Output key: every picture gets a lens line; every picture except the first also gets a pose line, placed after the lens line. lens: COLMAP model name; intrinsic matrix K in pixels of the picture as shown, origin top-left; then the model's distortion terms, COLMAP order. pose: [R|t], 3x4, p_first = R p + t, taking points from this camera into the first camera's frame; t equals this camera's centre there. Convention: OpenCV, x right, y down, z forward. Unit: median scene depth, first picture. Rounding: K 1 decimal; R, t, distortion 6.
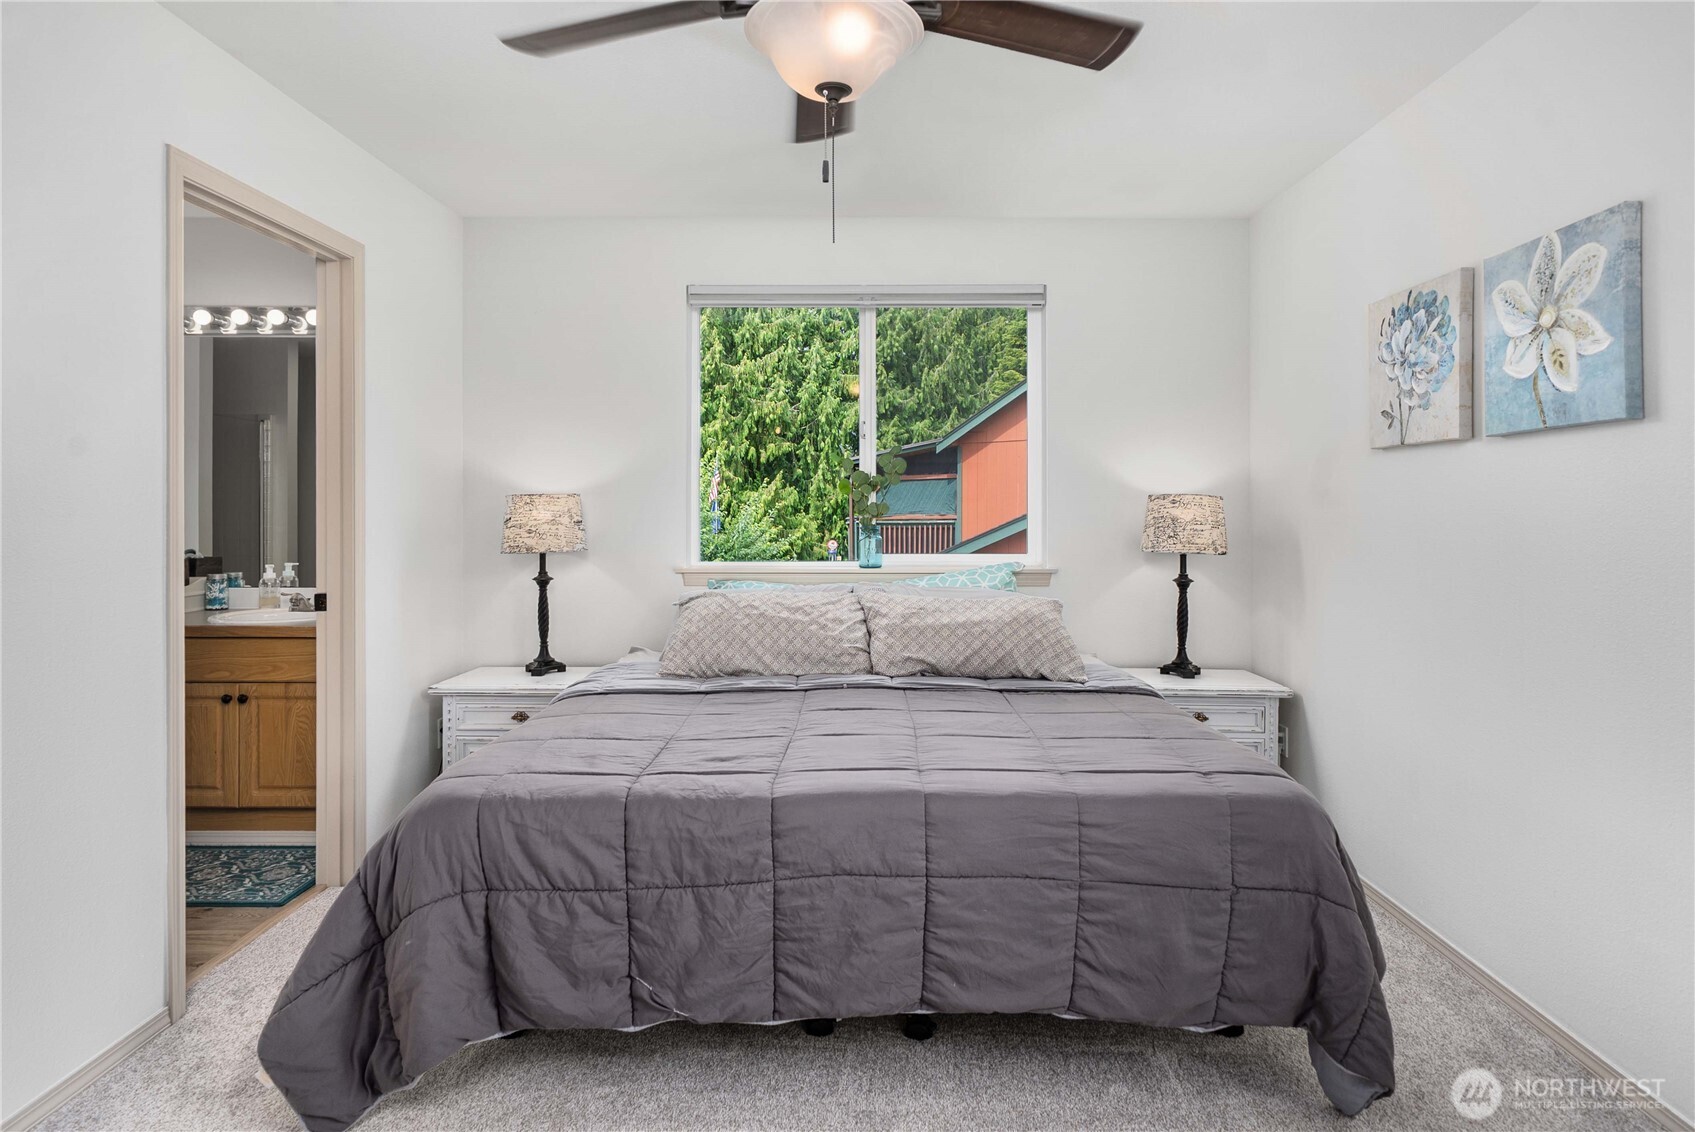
lens RADIAL K [[954.4, 0, 856.0], [0, 954.4, 500.1], [0, 0, 1]] dist [0.000304, 0.000081]
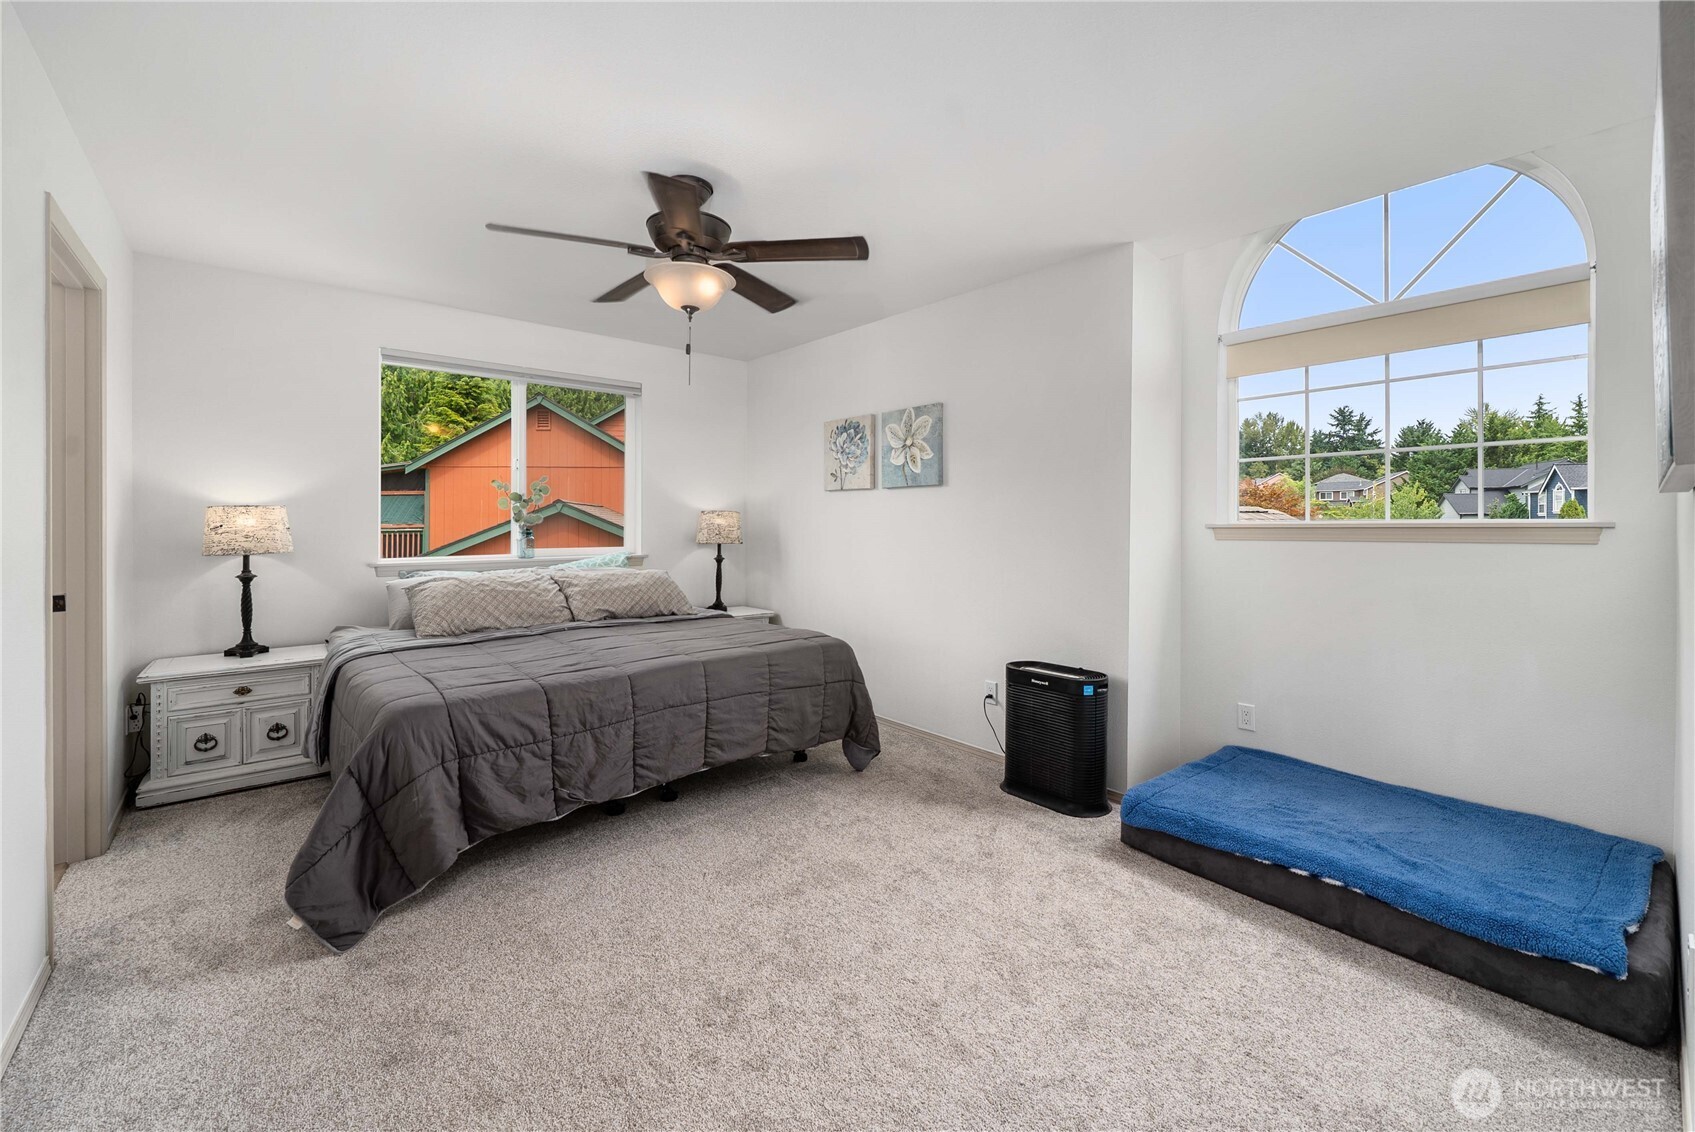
lens RADIAL K [[679.3, 0, 849.3], [0, 679.3, 520.6], [0, 0, 1]] dist [-0.000964, -0.000142]
pose [[0.754816, 0.000566, 0.655937, -0.549477], [-0.007325, 0.999945, 0.007566, 0.001073], [-0.655896, -0.010516, 0.754778, -0.232704]]
